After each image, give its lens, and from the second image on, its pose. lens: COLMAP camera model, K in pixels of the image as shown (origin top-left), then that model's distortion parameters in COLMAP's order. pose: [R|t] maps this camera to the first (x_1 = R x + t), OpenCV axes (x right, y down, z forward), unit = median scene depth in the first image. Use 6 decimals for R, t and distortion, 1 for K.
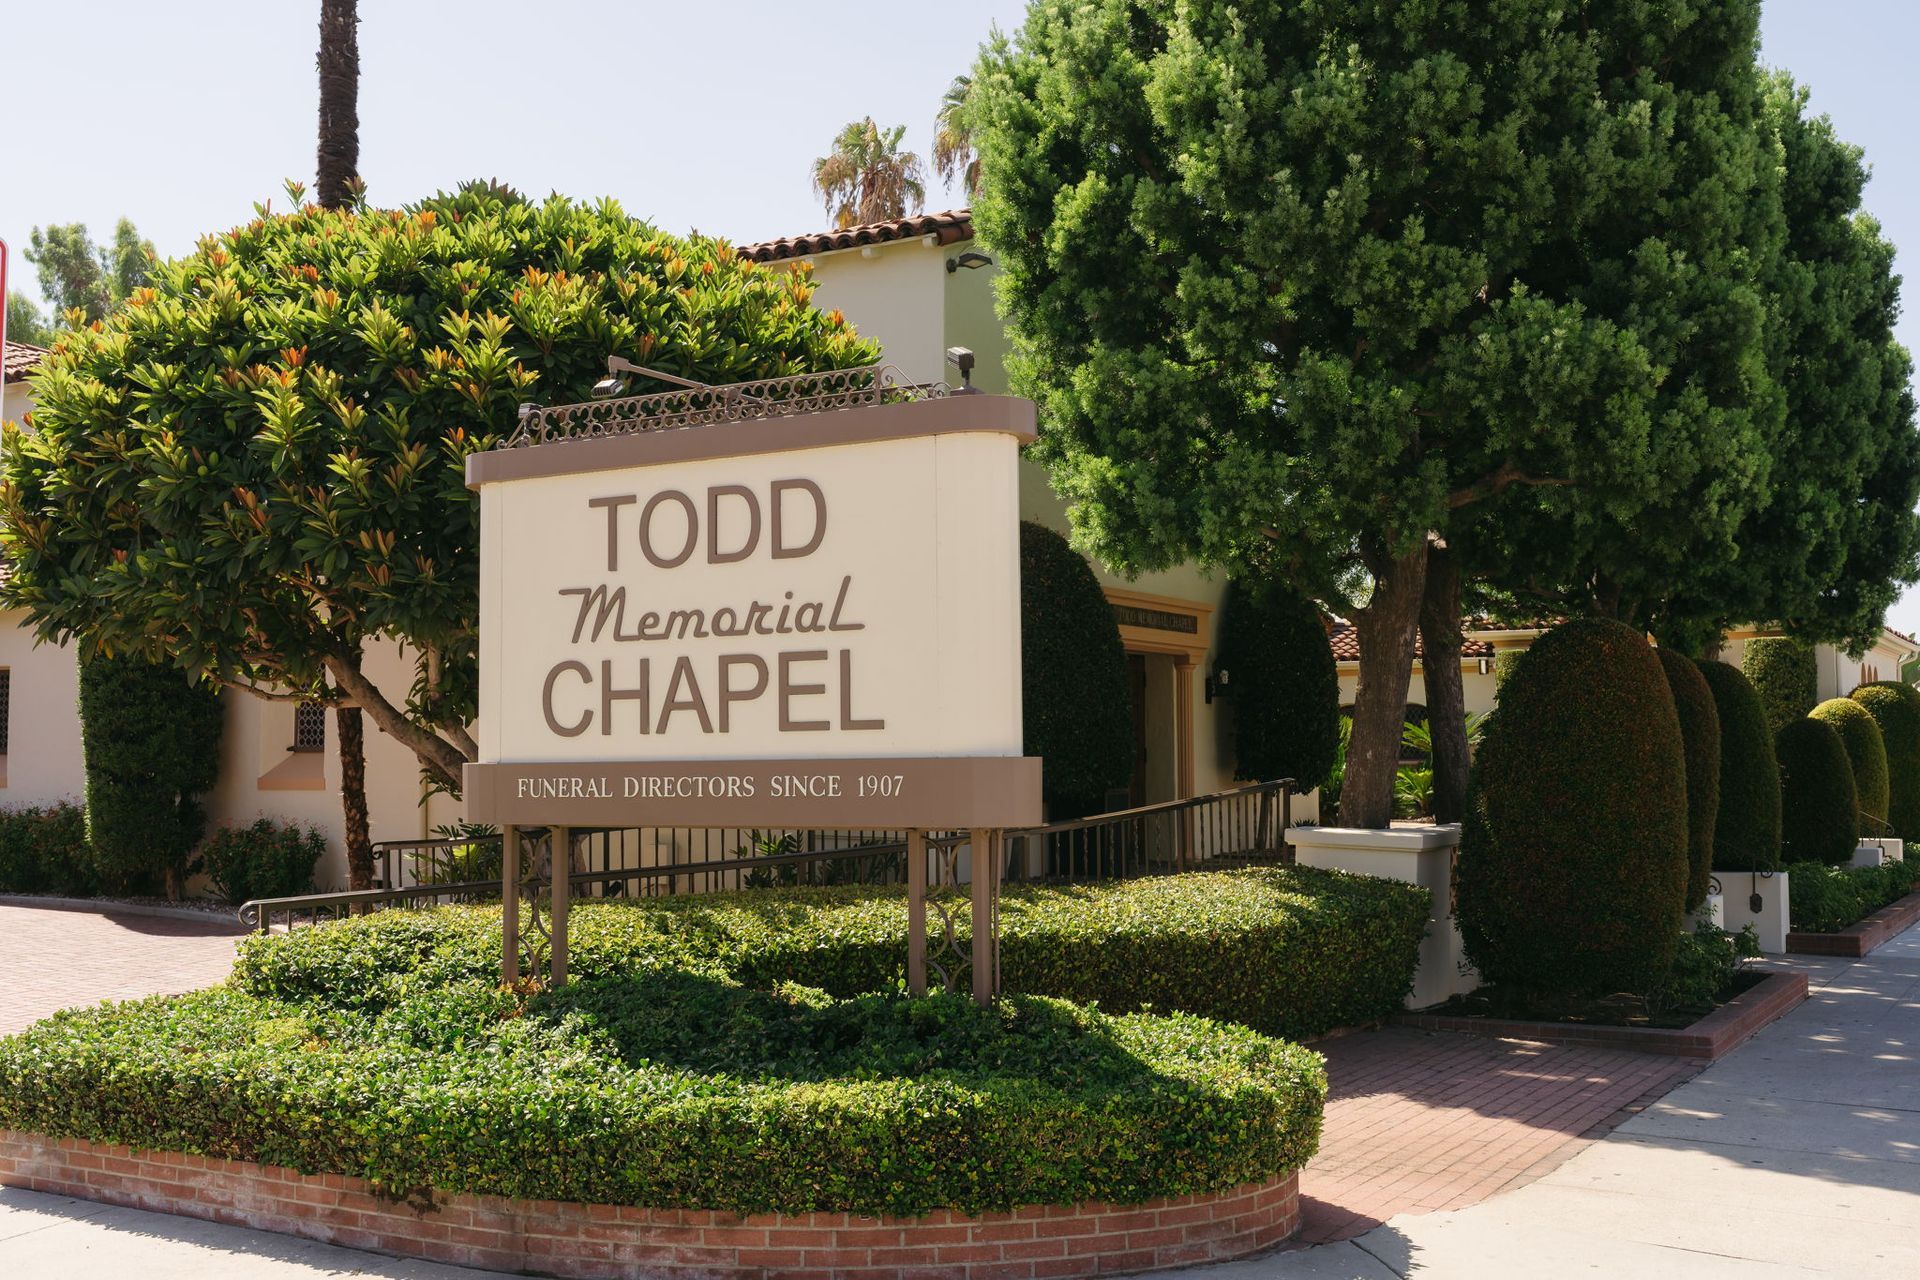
lens RADIAL K [[1980.2, 0, 960.0], [0, 1980.2, 640.0], [0, 0, 1]] dist [-0.003030, 0.006895]
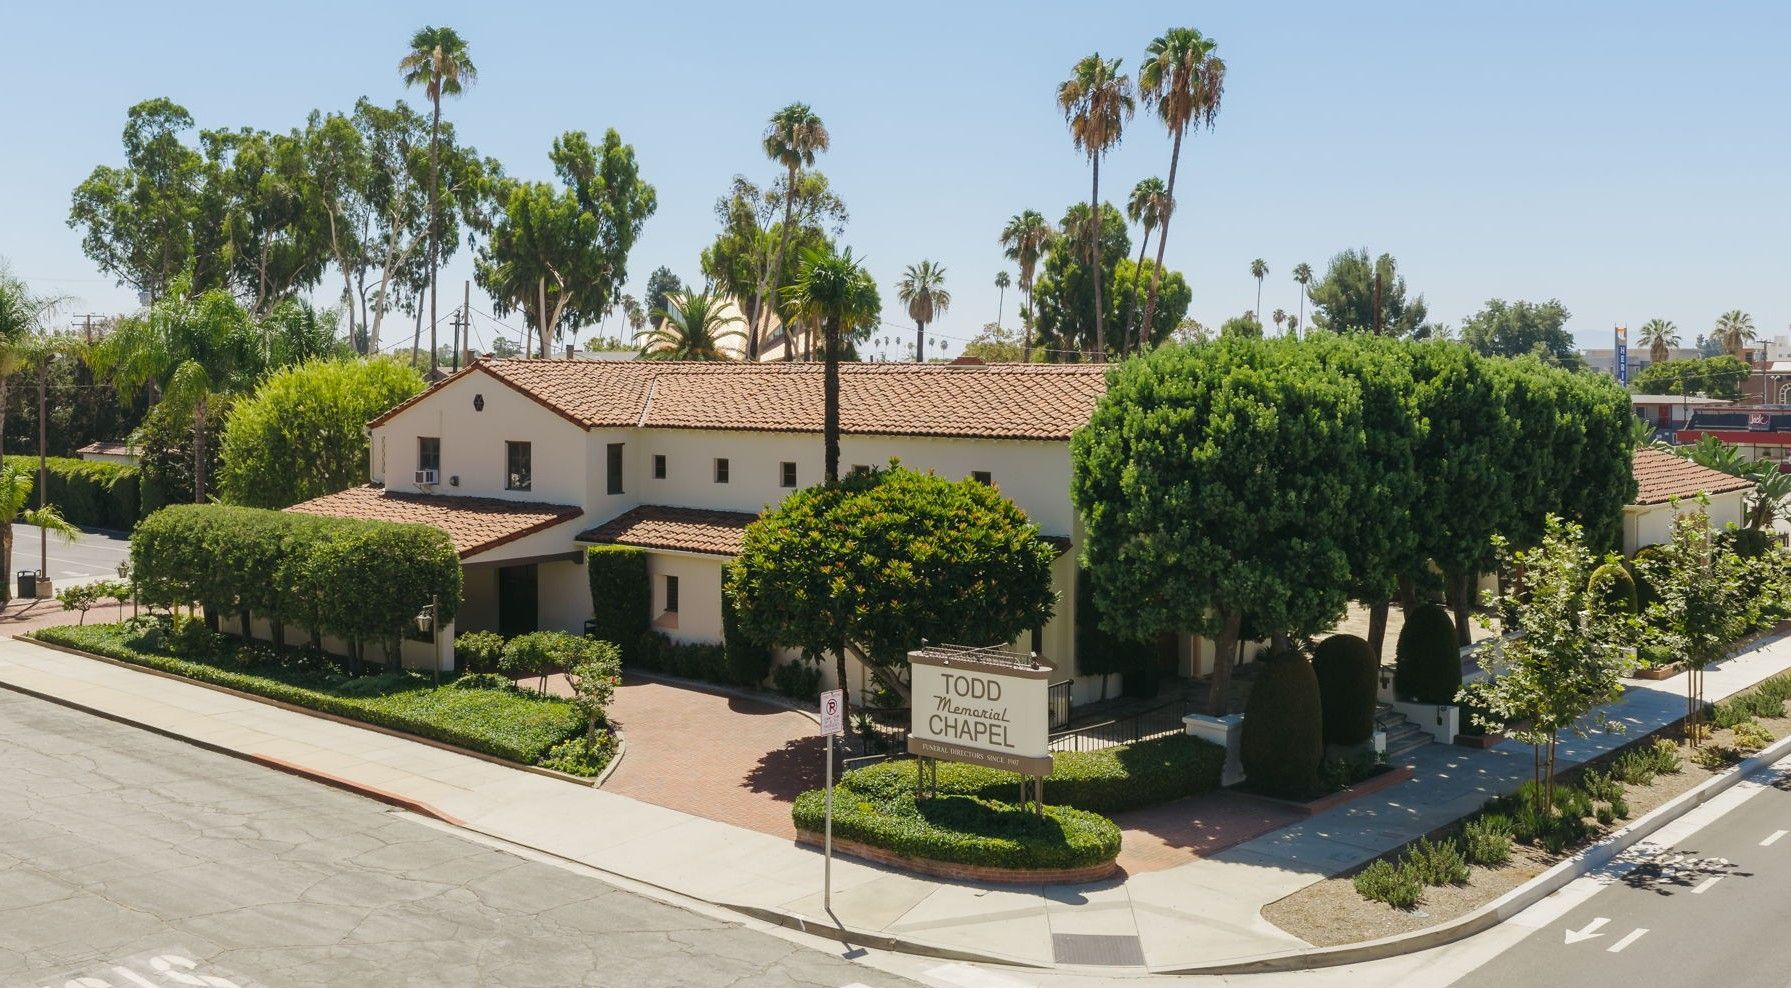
lens RADIAL K [[1338.8, 0, 895.5], [0, 1338.8, 494.0], [0, 0, 1]] dist [0.008393, 0.001121]
pose [[0.981145, 0.004934, -0.193211, 0.226686], [0.007093, 0.998082, 0.061503, -0.582586], [0.193144, -0.061714, 0.979228, -1.545528]]
